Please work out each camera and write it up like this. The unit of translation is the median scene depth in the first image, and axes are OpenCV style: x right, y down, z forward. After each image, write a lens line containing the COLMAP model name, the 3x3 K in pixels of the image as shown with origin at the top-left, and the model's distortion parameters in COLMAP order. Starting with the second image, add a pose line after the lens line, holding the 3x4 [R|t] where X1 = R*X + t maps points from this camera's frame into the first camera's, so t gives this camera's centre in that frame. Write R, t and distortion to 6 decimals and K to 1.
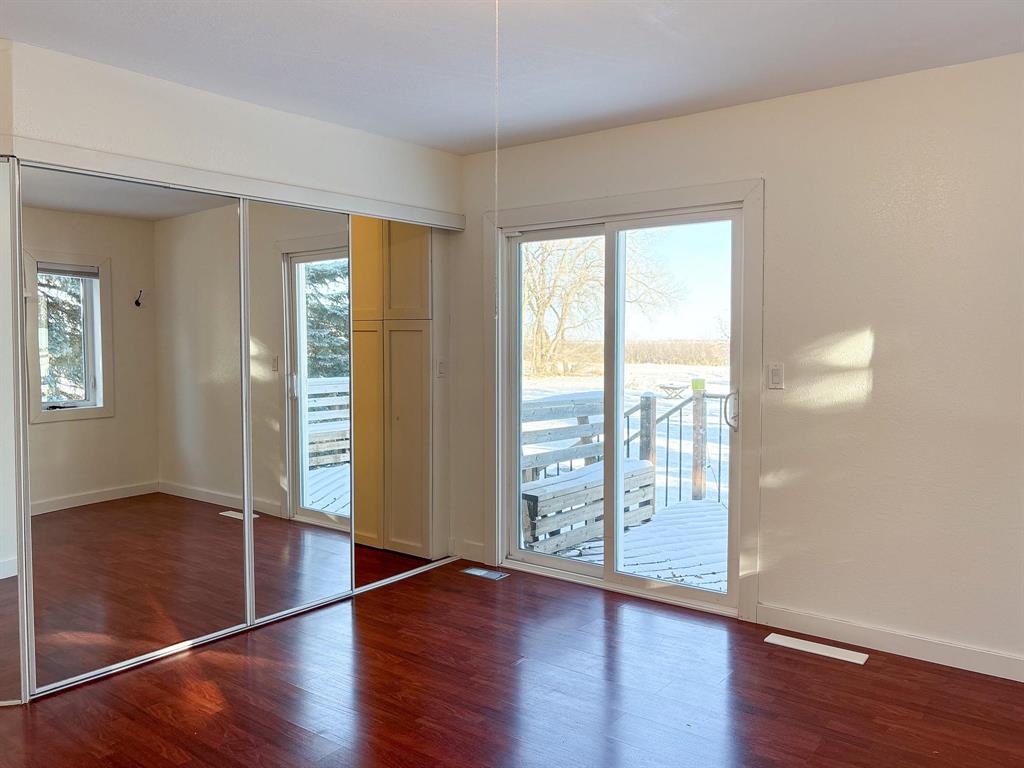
lens RADIAL K [[831.2, 0, 511.2], [0, 831.2, 377.7], [0, 0, 1]] dist [0.024784, 0.001003]
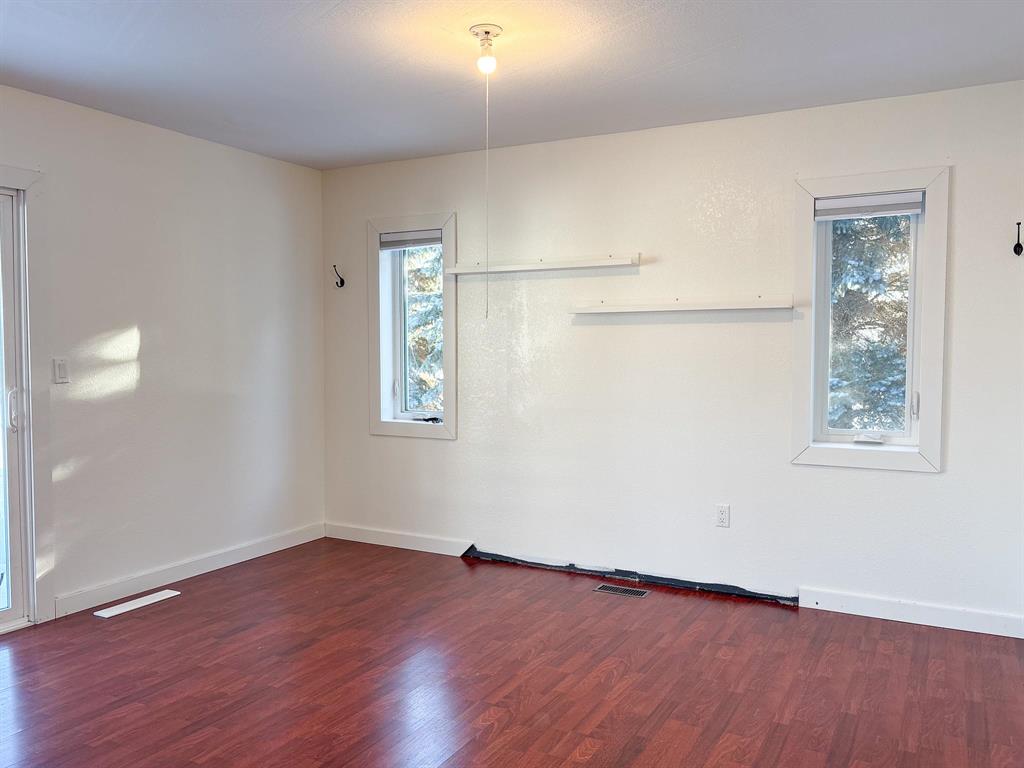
lens RADIAL K [[831.2, 0, 511.2], [0, 831.2, 377.7], [0, 0, 1]] dist [0.024784, 0.001003]
pose [[-0.176540, -0.037701, 0.983571, -0.825896], [0.045690, 0.997875, 0.046450, -0.016548], [-0.983233, 0.053139, -0.174442, 0.659601]]
